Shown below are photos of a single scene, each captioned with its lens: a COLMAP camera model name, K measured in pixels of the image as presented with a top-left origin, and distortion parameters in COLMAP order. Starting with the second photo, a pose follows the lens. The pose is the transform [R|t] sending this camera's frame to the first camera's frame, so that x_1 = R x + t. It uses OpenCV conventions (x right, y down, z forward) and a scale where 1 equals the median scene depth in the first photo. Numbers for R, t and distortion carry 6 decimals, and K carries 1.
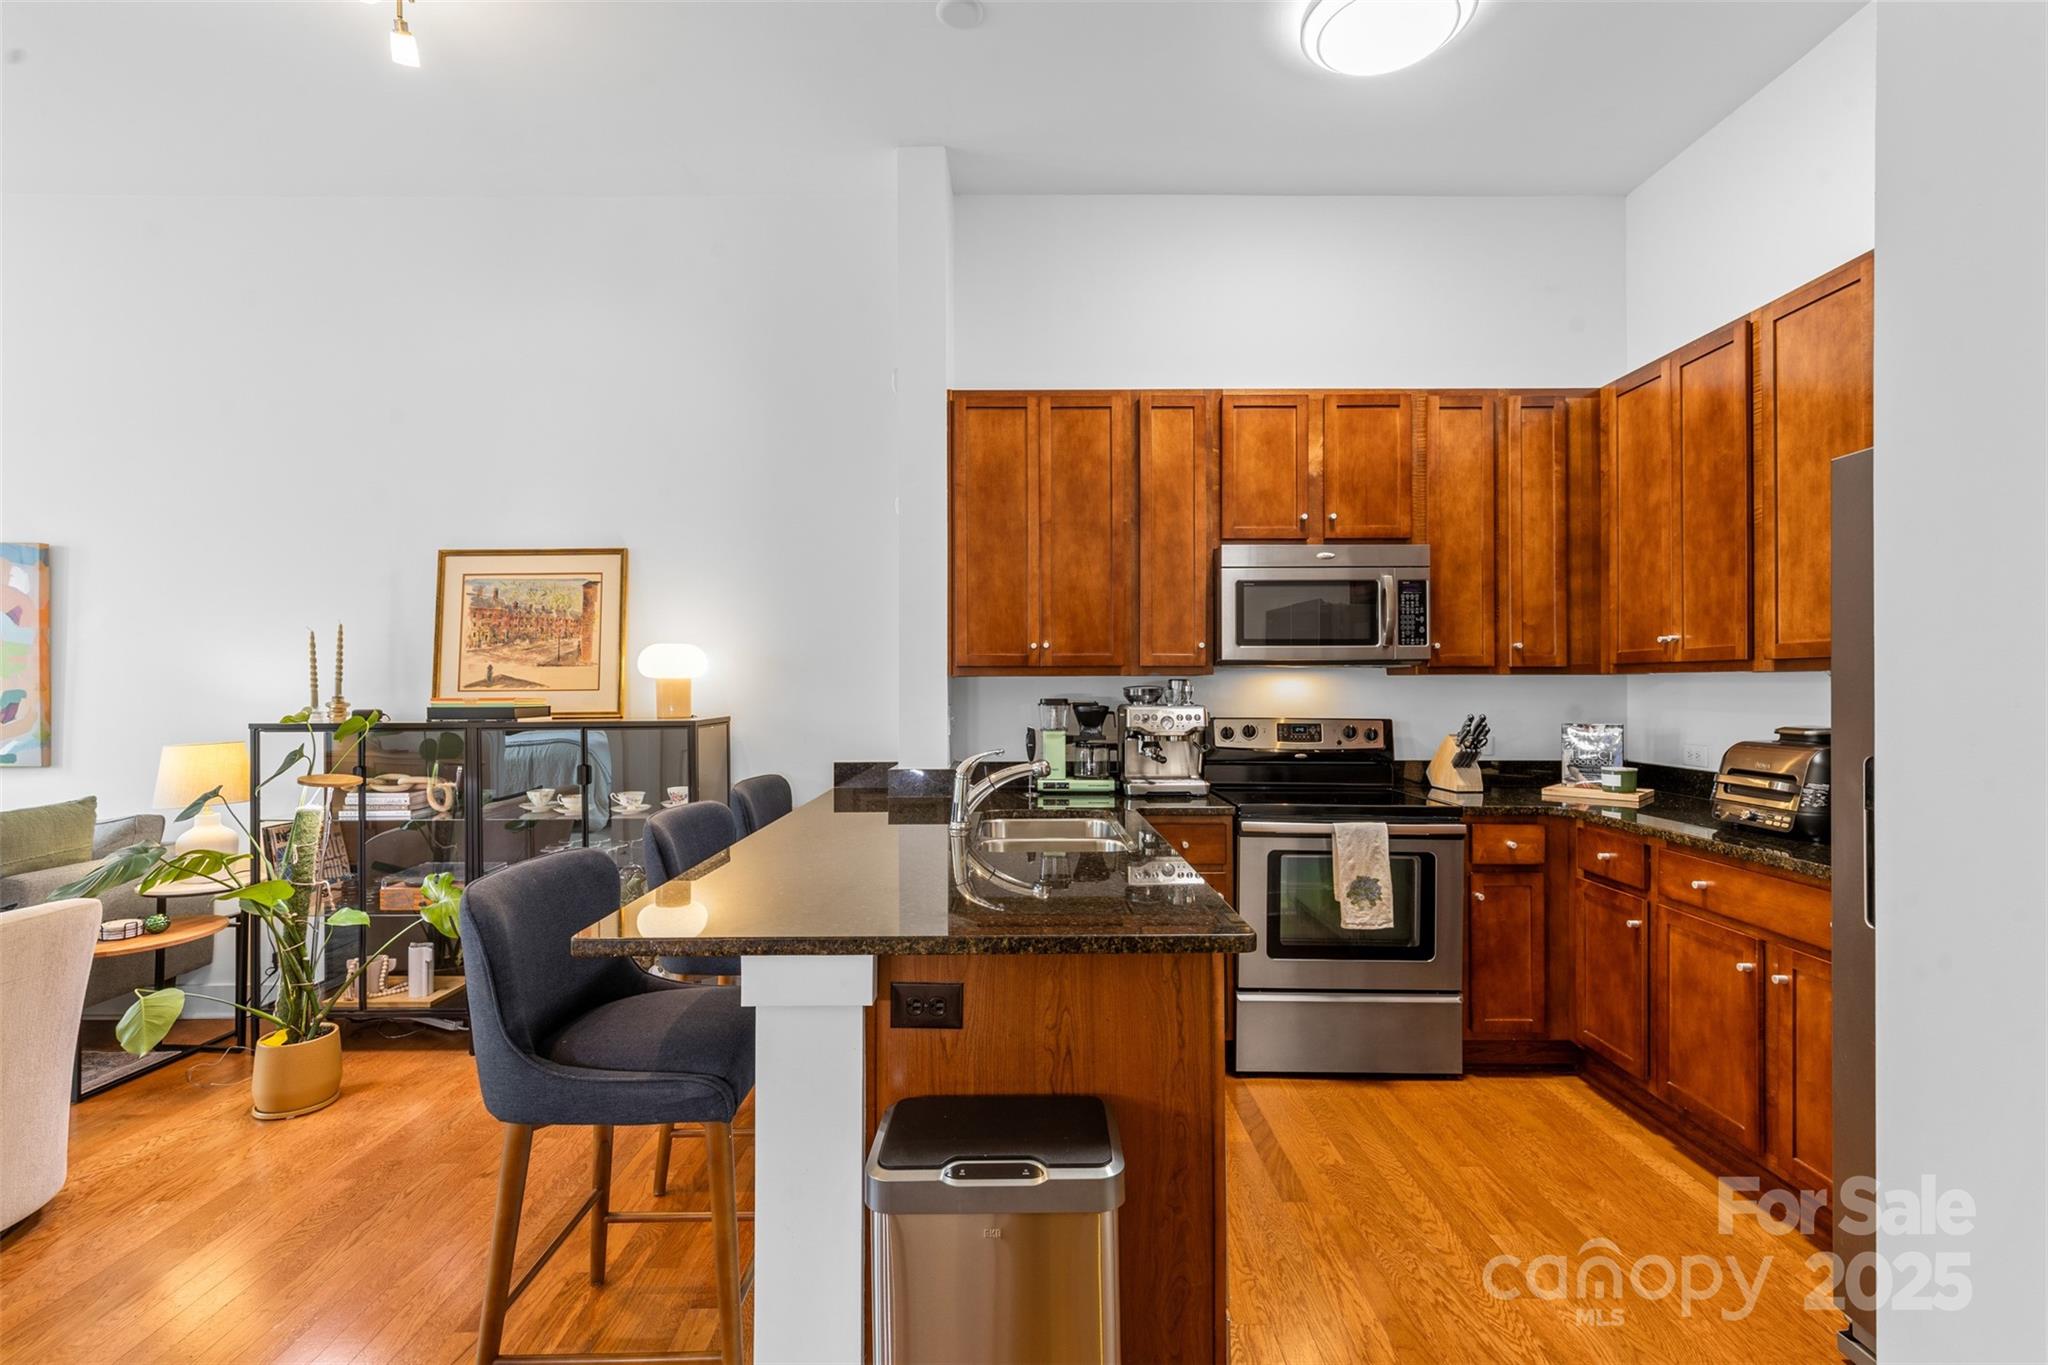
lens RADIAL K [[905.5, 0, 1024.0], [0, 905.5, 682.5], [0, 0, 1]] dist [0.003640, 0.000040]
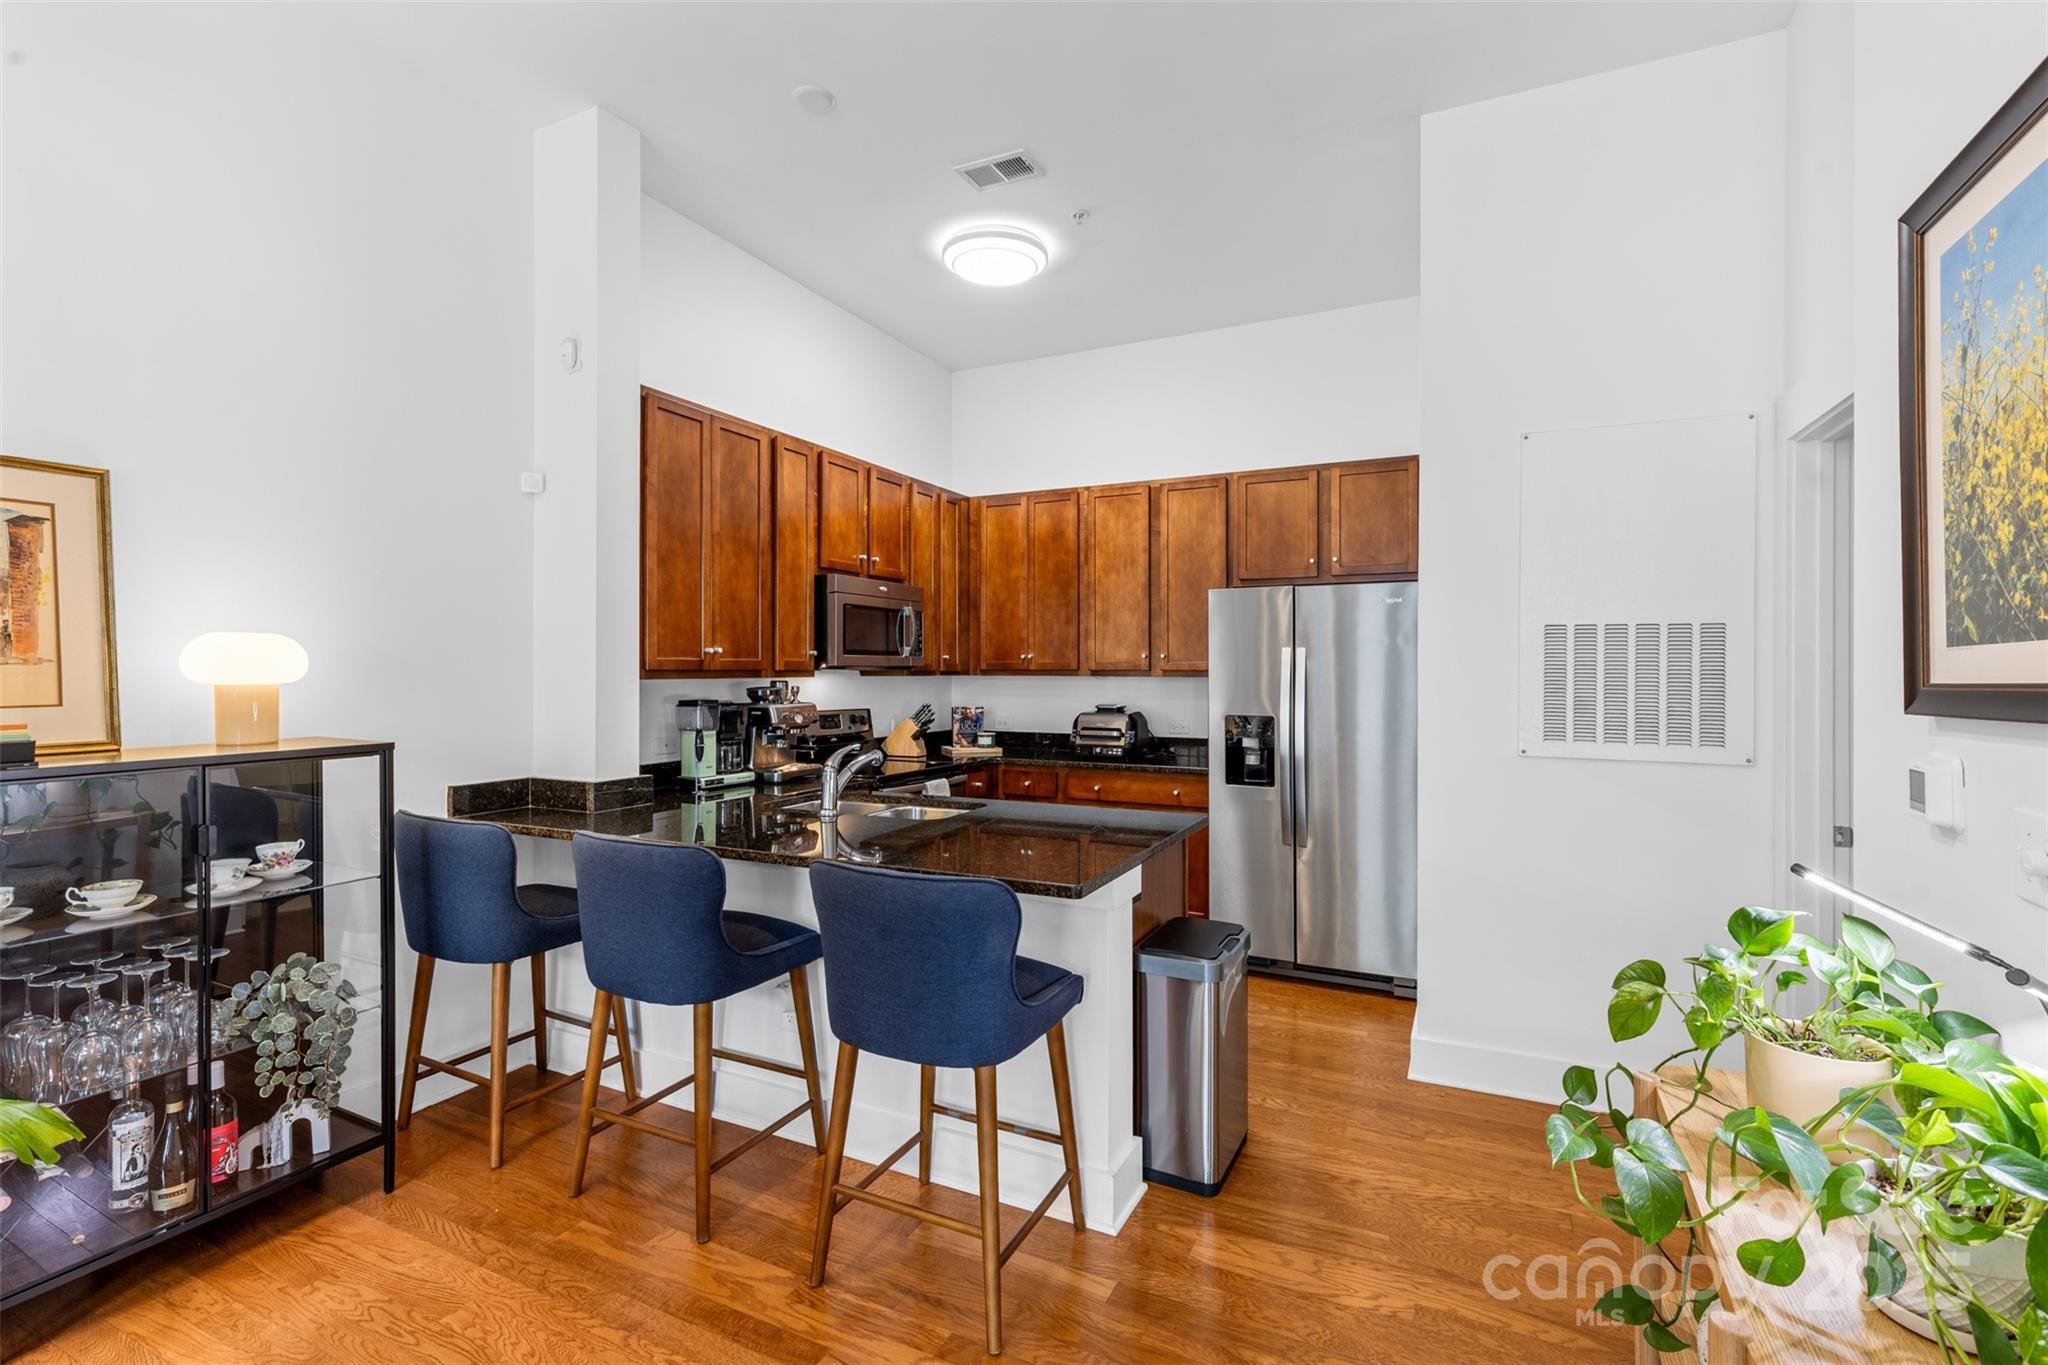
lens RADIAL K [[915.7, 0, 1021.8], [0, 915.7, 681.2], [0, 0, 1]] dist [0.003508, -0.000112]
pose [[0.444837, -0.008399, 0.895572, -0.780720], [-0.003529, 0.999932, 0.011130, -0.017910], [-0.895605, -0.008111, 0.444777, 0.198555]]
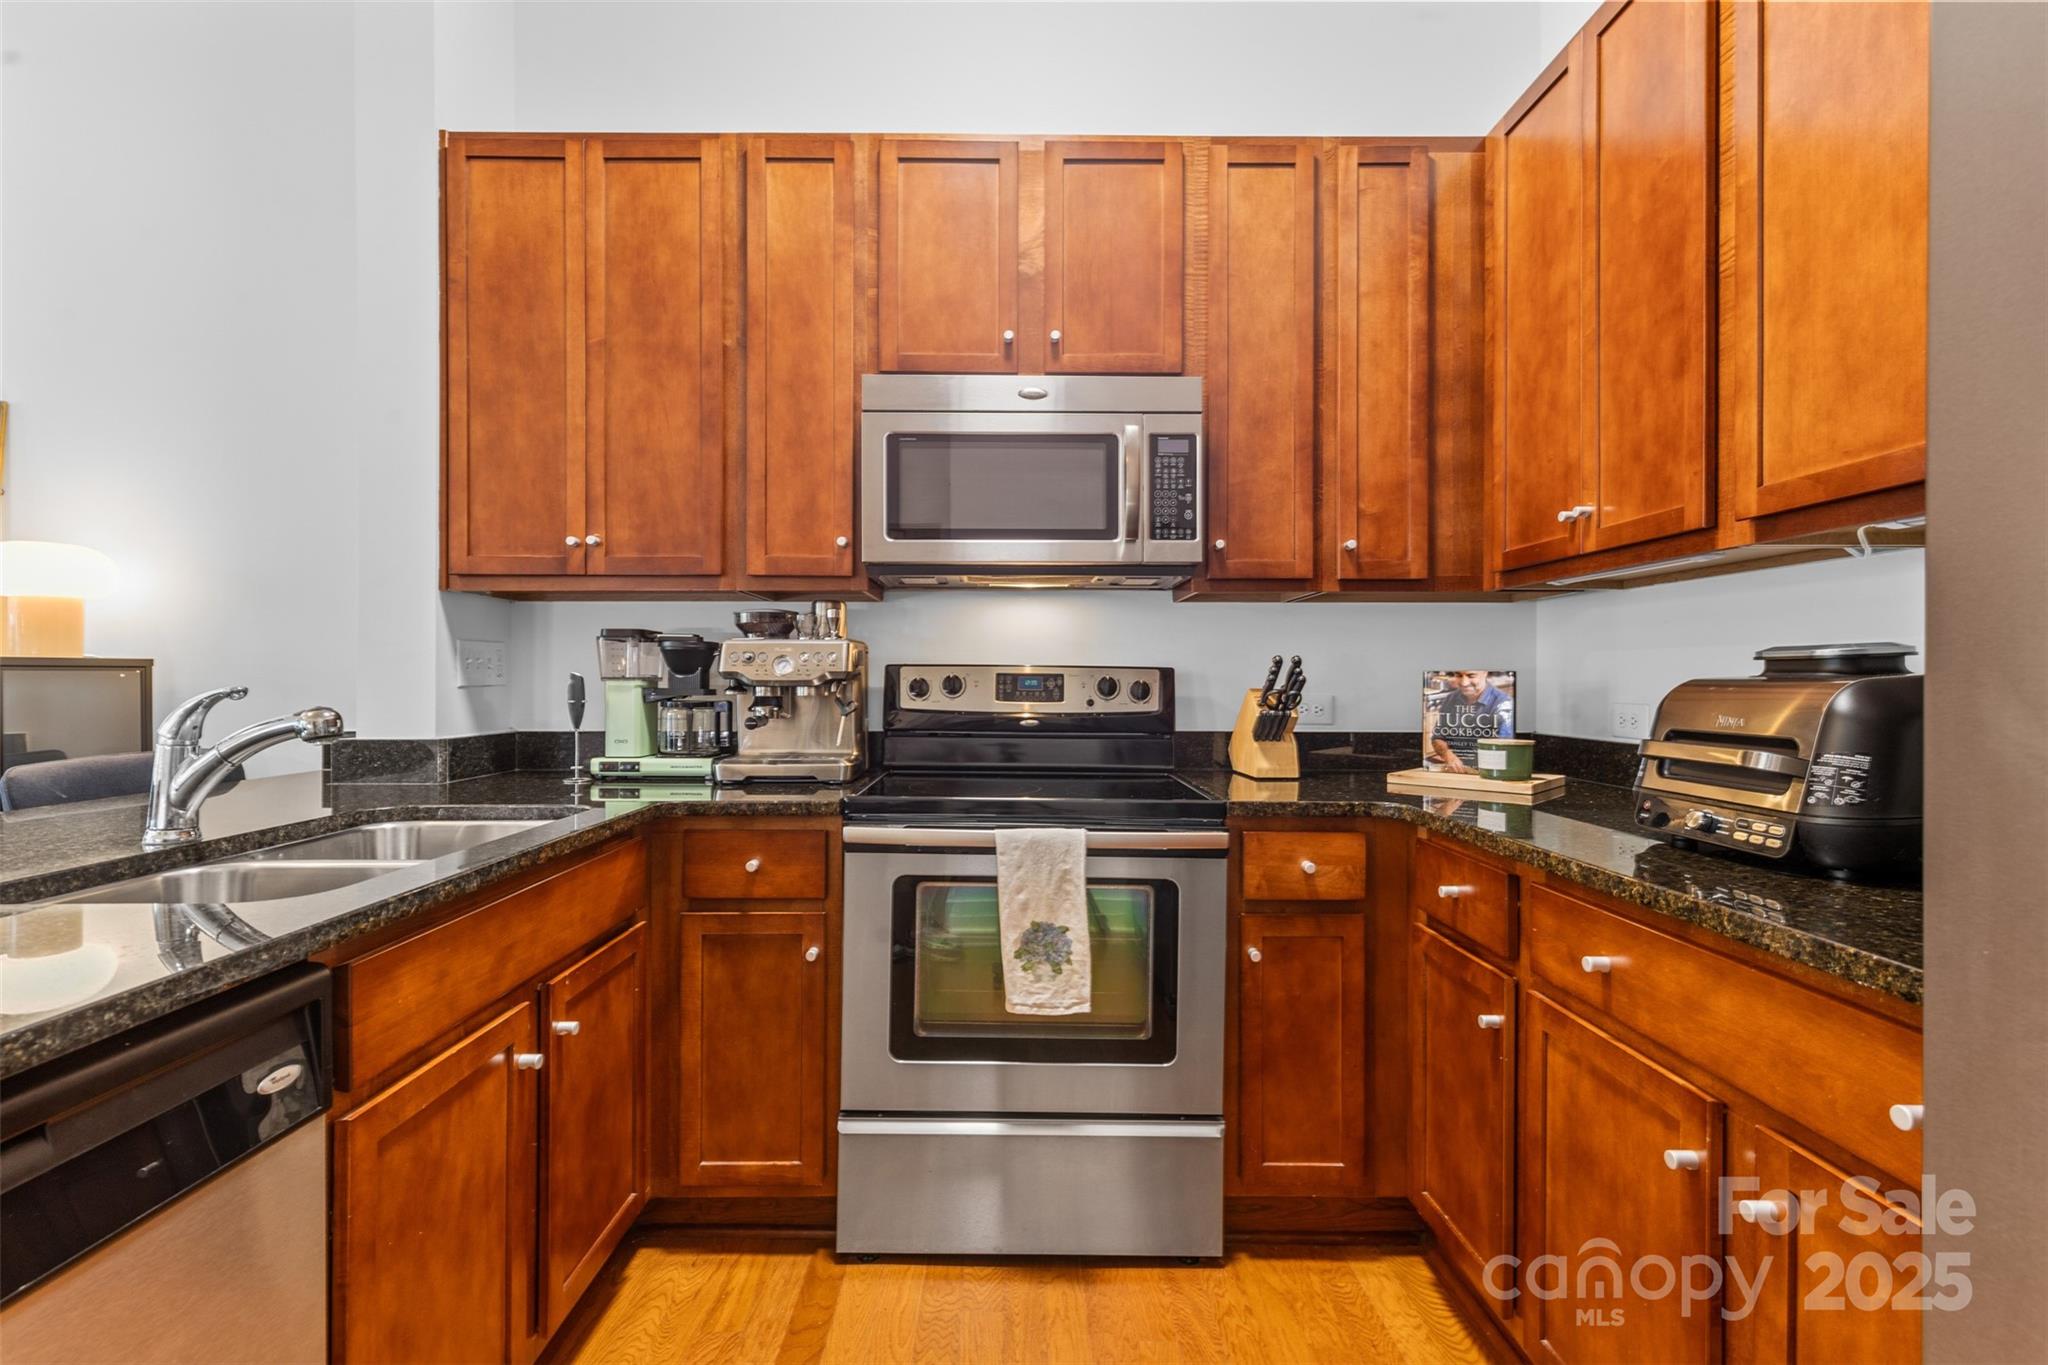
lens RADIAL K [[905.9, 0, 1017.7], [0, 905.9, 680.5], [0, 0, 1]] dist [0.002513, -0.000293]
pose [[0.999984, 0.004248, 0.003671, 0.313106], [-0.004261, 0.999984, 0.003730, 0.051358], [-0.003655, -0.003746, 0.999986, 0.374506]]
